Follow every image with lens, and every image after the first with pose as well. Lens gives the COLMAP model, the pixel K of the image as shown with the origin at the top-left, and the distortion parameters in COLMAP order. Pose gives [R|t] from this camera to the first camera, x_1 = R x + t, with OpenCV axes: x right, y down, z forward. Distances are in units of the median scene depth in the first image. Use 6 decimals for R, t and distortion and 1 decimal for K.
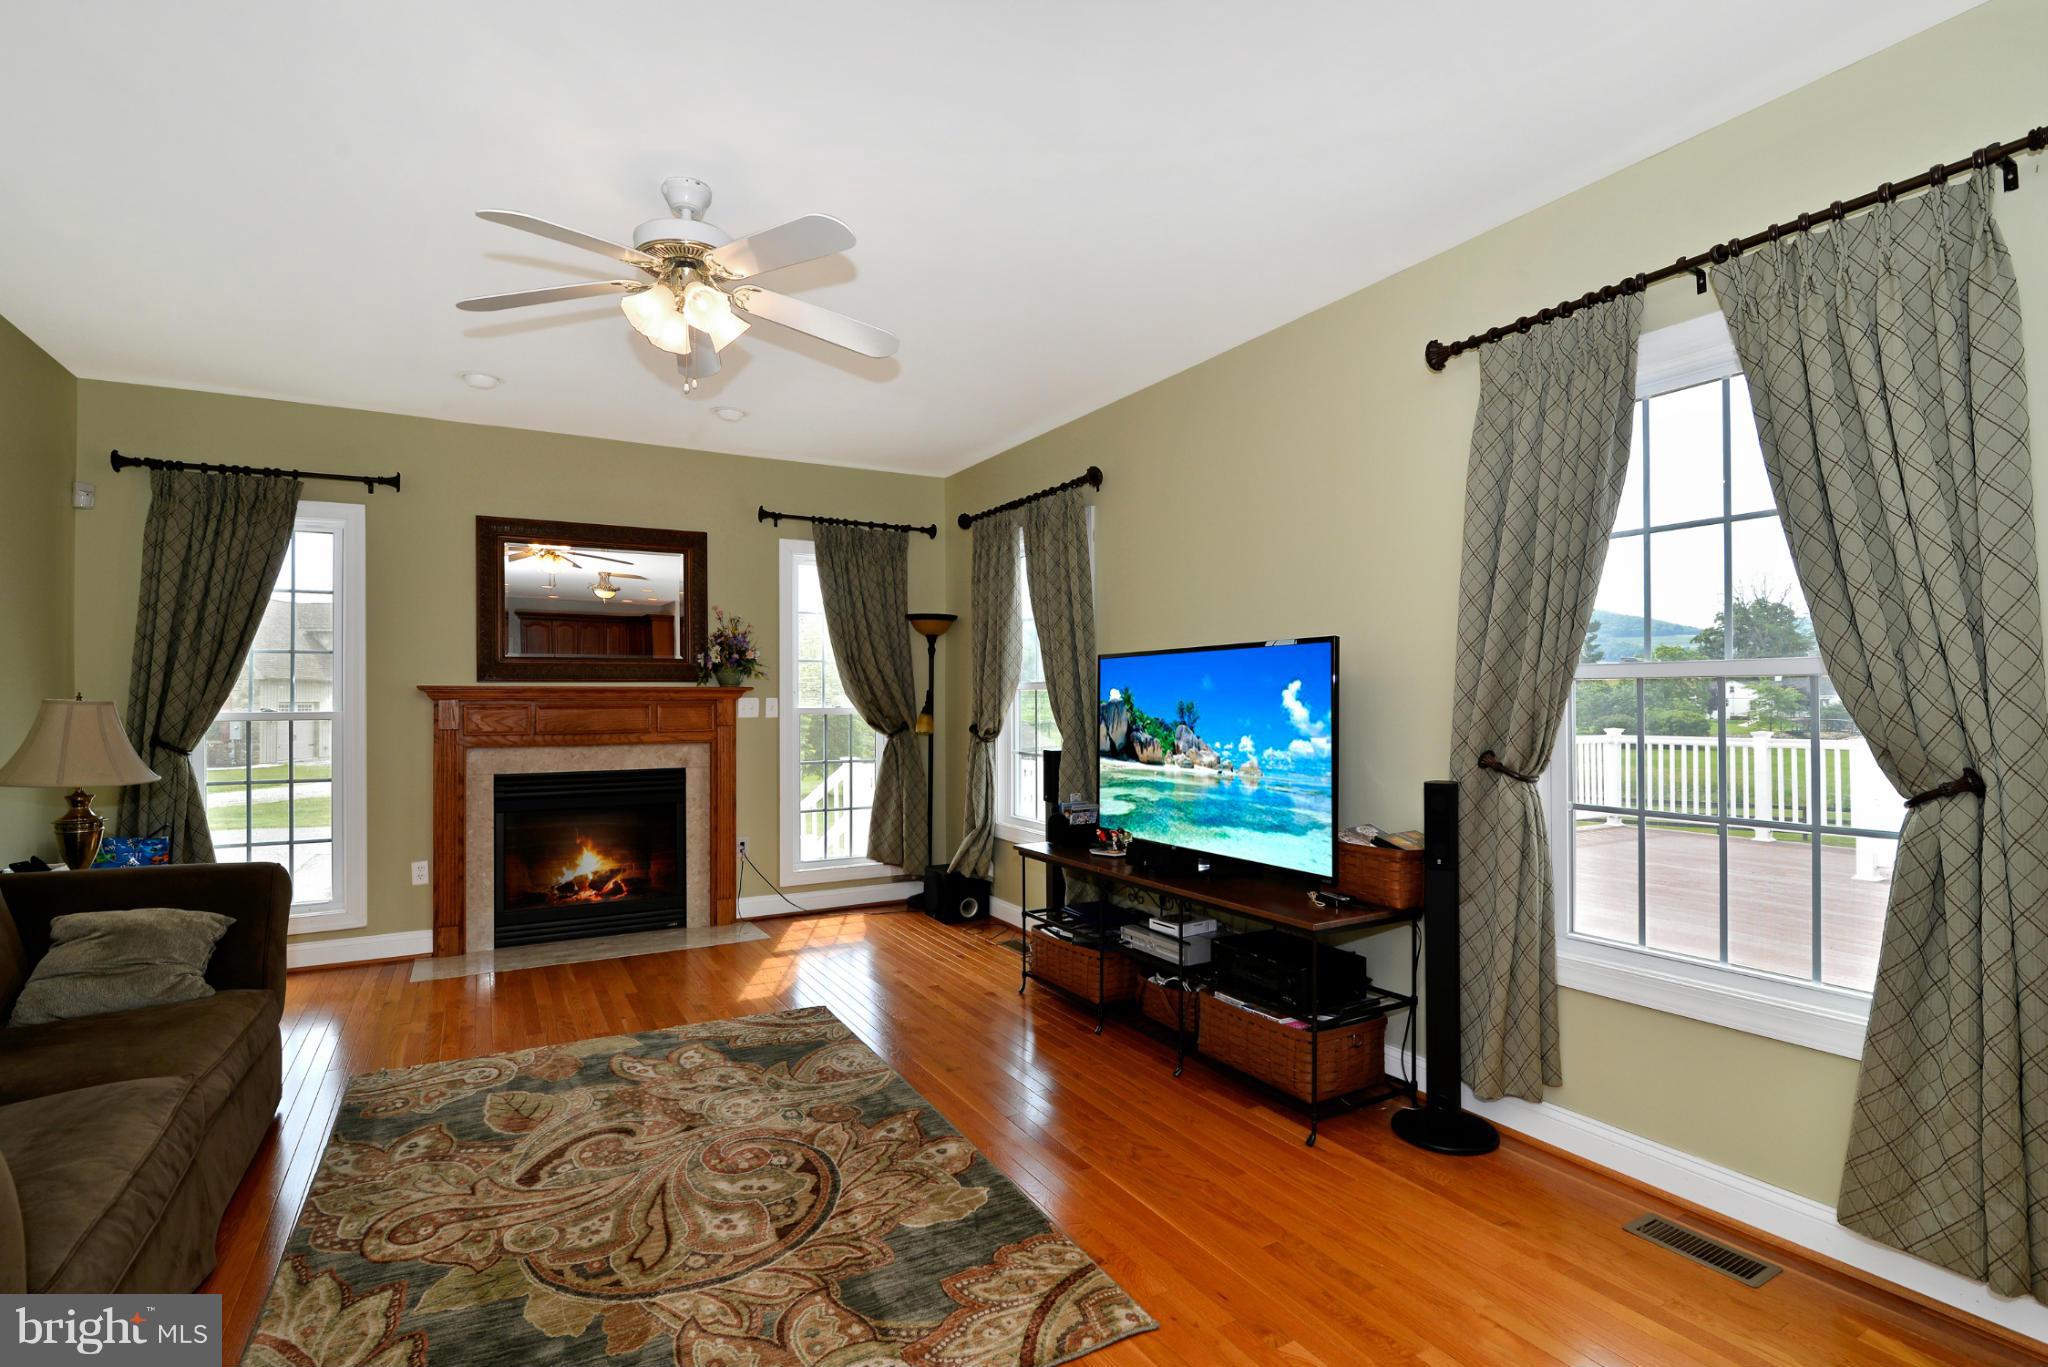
lens RADIAL K [[929.5, 0, 1016.5], [0, 929.5, 683.9], [0, 0, 1]] dist [-0.025543, -0.000260]
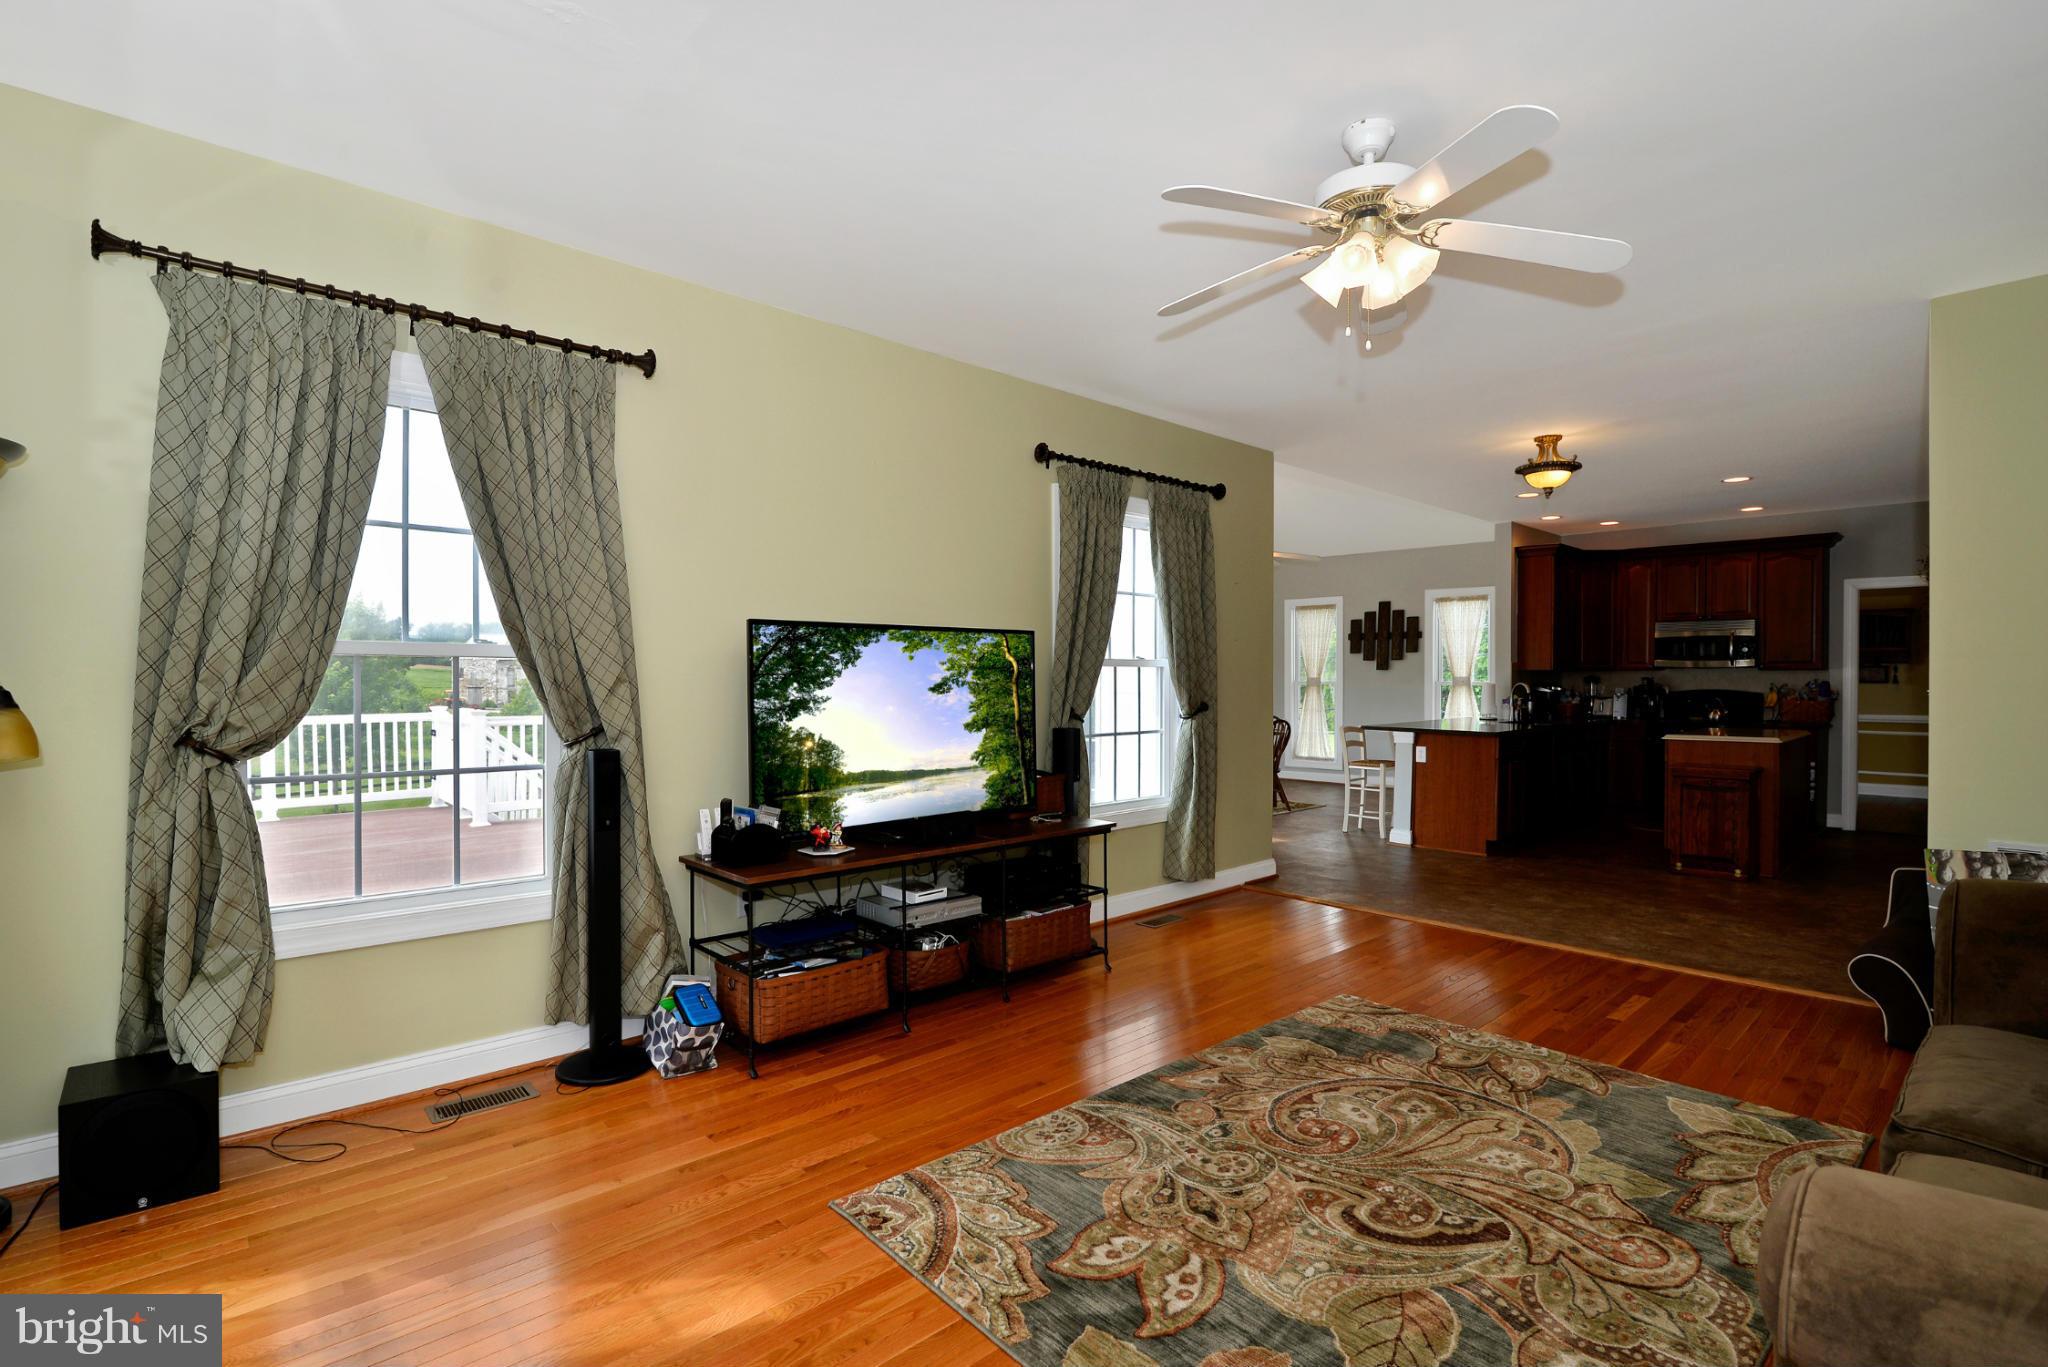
lens RADIAL K [[929.5, 0, 1019.2], [0, 929.5, 682.5], [0, 0, 1]] dist [-0.025543, -0.000260]
pose [[-0.192840, -0.008367, 0.981195, -1.265495], [-0.013824, 0.999888, 0.005810, 0.021192], [-0.981133, -0.012444, -0.192934, 1.584250]]
